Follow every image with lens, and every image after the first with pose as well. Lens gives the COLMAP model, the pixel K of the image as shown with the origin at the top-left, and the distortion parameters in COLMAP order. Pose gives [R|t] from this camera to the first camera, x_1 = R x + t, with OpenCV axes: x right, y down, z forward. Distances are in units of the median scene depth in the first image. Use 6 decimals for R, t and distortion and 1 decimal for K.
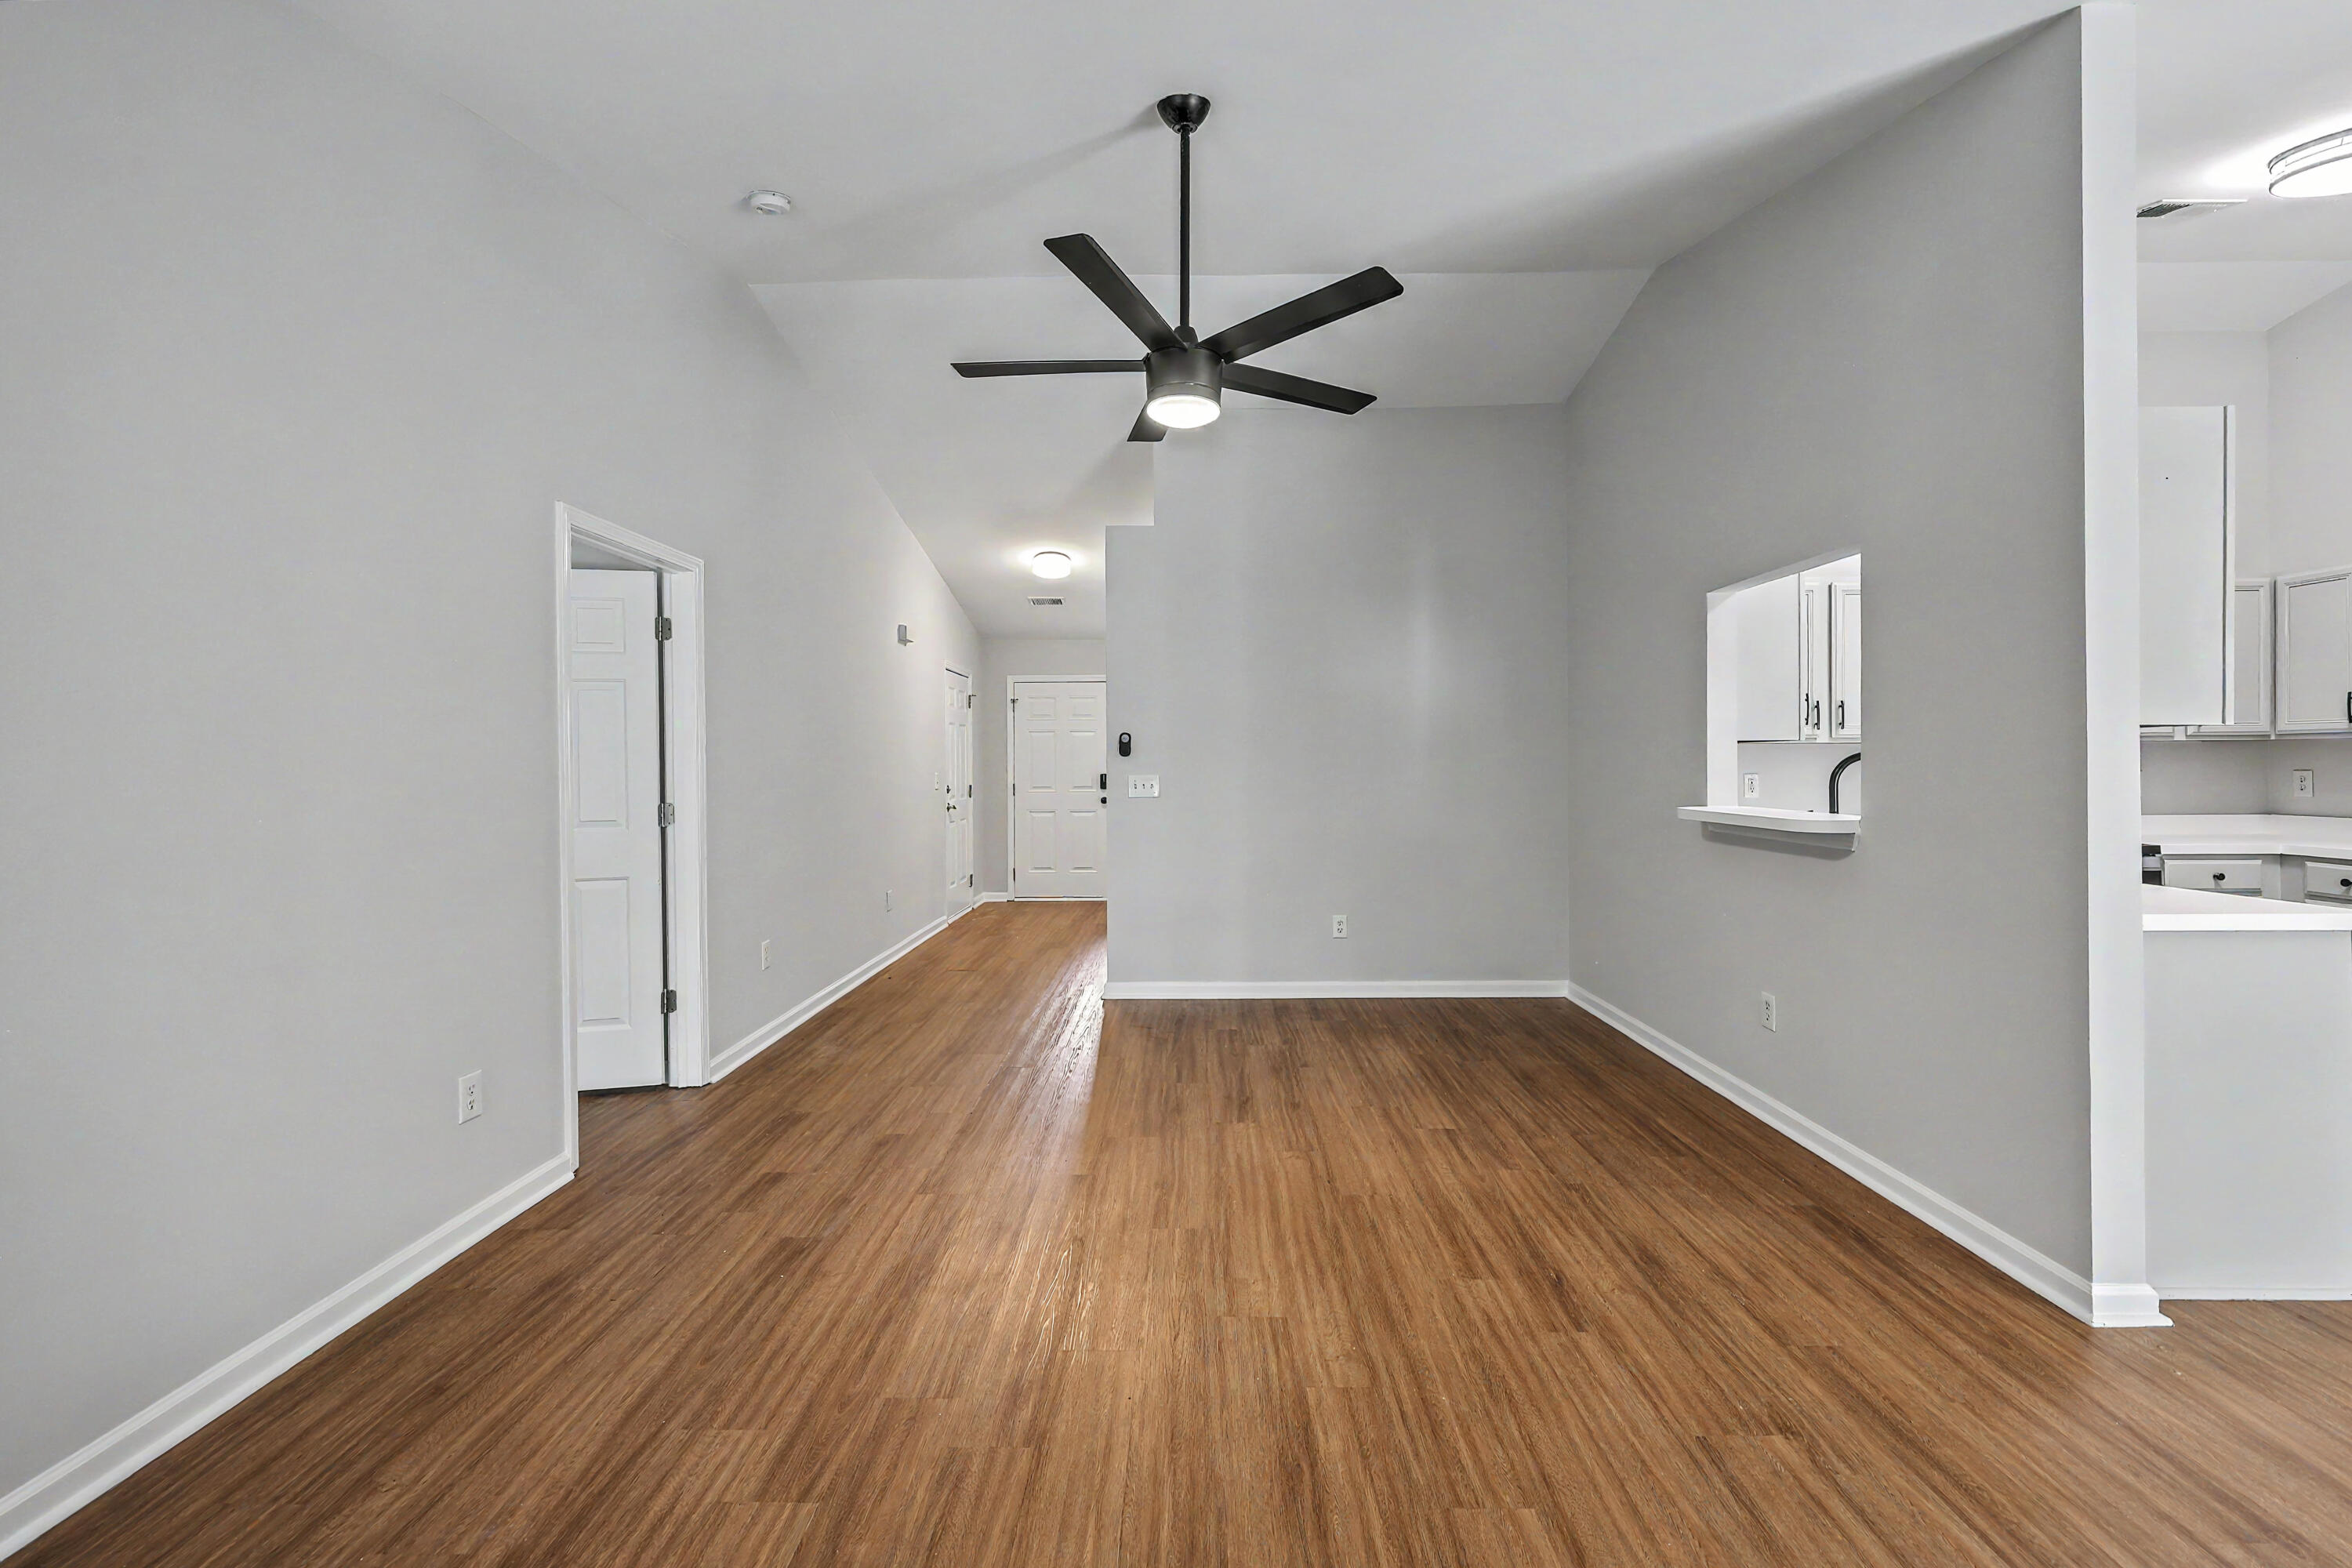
lens RADIAL K [[961.1, 0, 1175.0], [0, 961.1, 768.0], [0, 0, 1]] dist [0.000198, -0.000805]
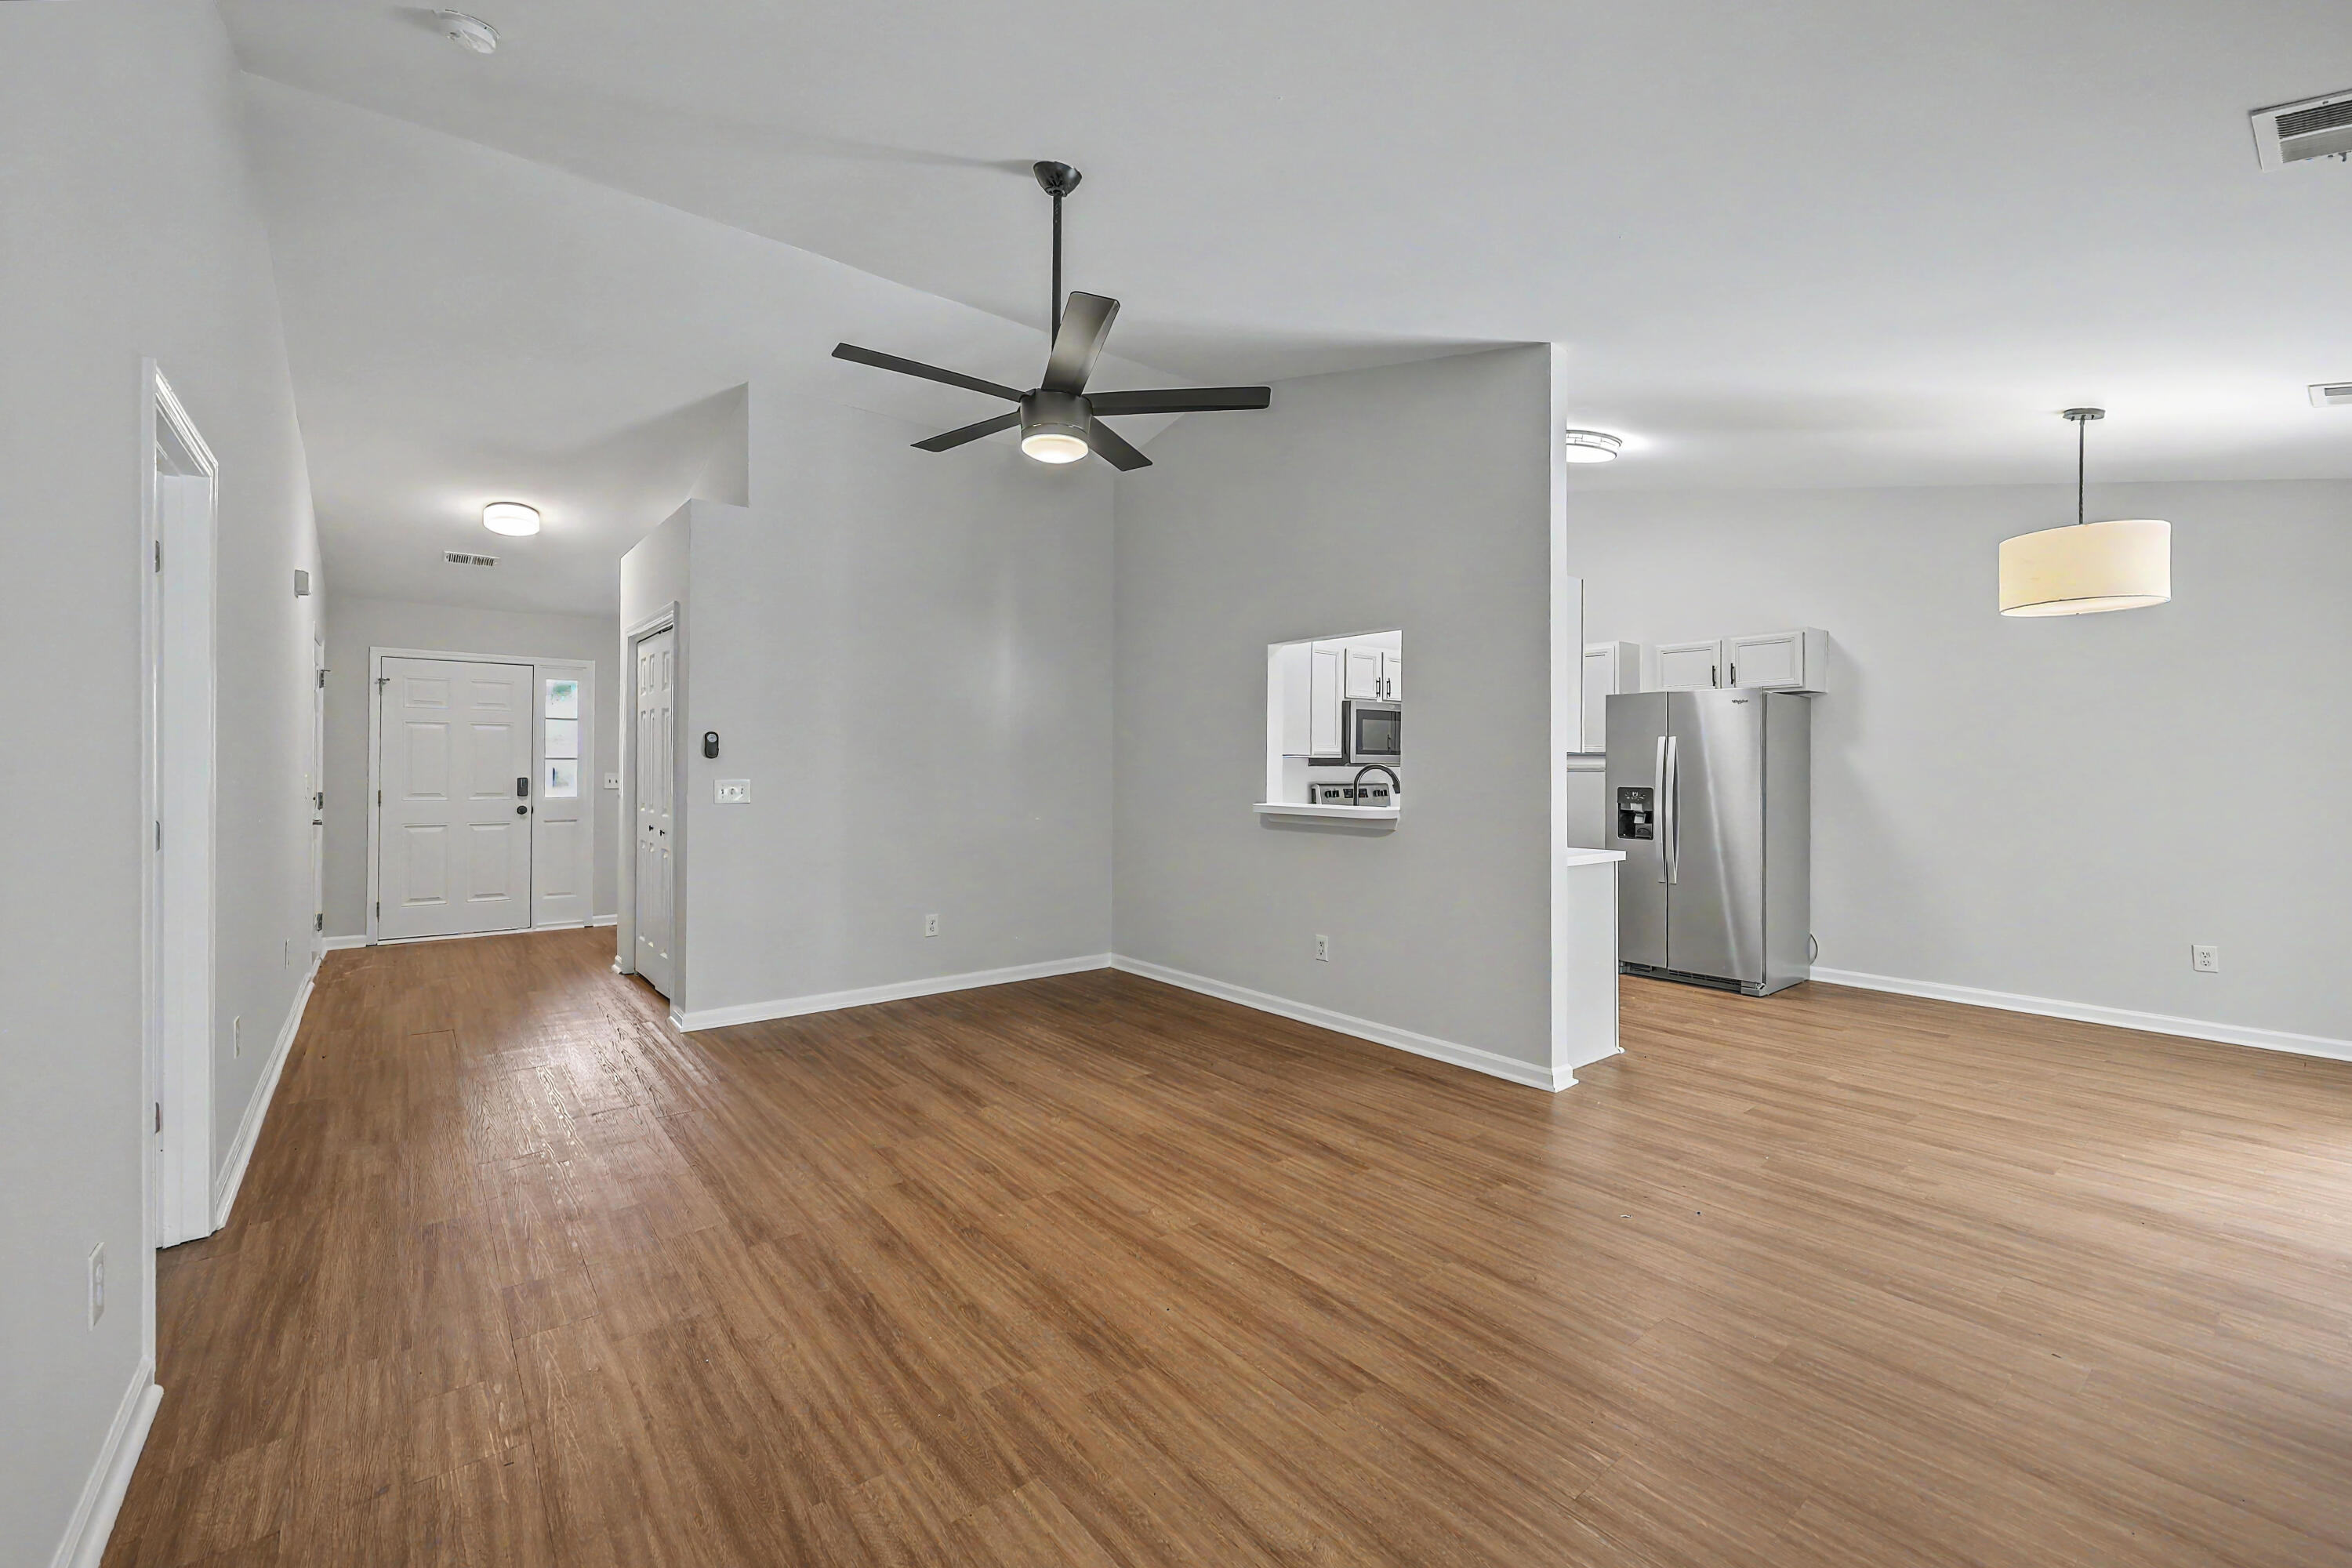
lens RADIAL K [[961.1, 0, 1171.3], [0, 961.1, 766.2], [0, 0, 1]] dist [0.000198, -0.000805]
pose [[0.772132, 0.011649, 0.635356, -0.483315], [-0.006730, 0.999926, -0.010155, 0.002869], [-0.635427, 0.003565, 0.772153, 0.054037]]
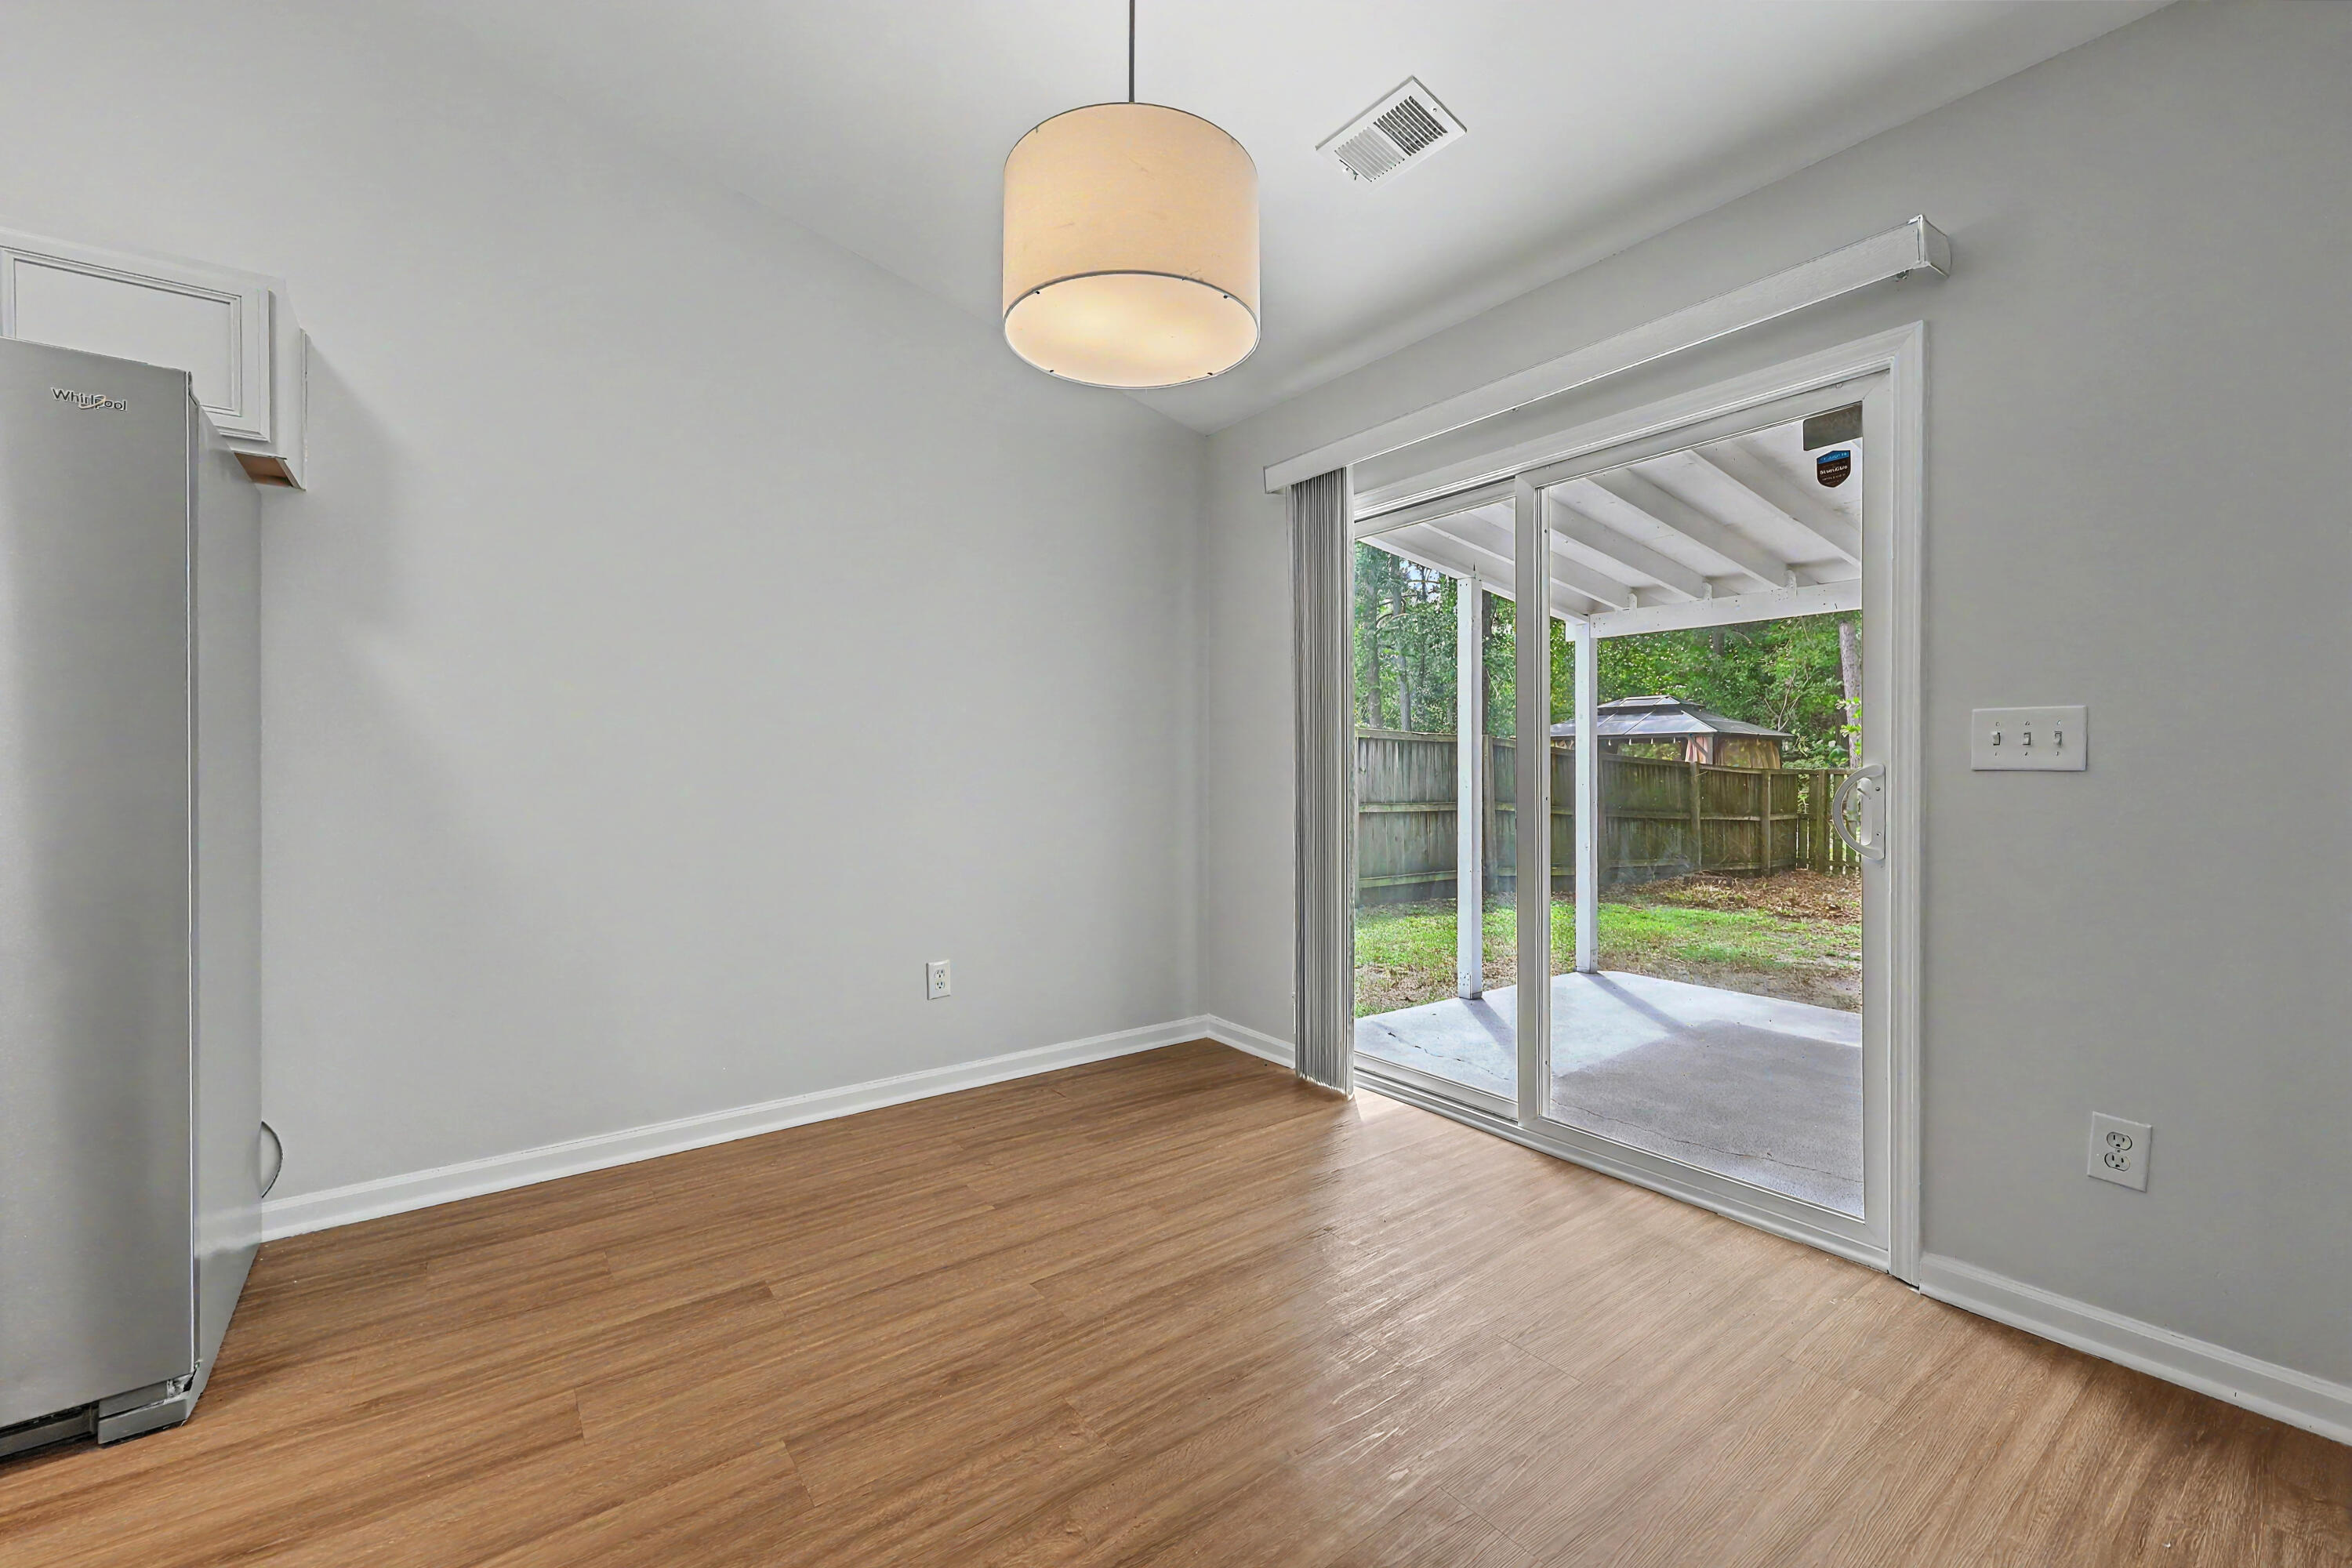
lens RADIAL K [[961.1, 0, 1188.6], [0, 961.1, 765.1], [0, 0, 1]] dist [0.000198, -0.000805]
pose [[-0.616761, 0.009757, 0.787090, 0.675219], [0.007447, 0.999951, -0.006560, 0.051027], [-0.787116, 0.001816, -0.616803, 0.595666]]
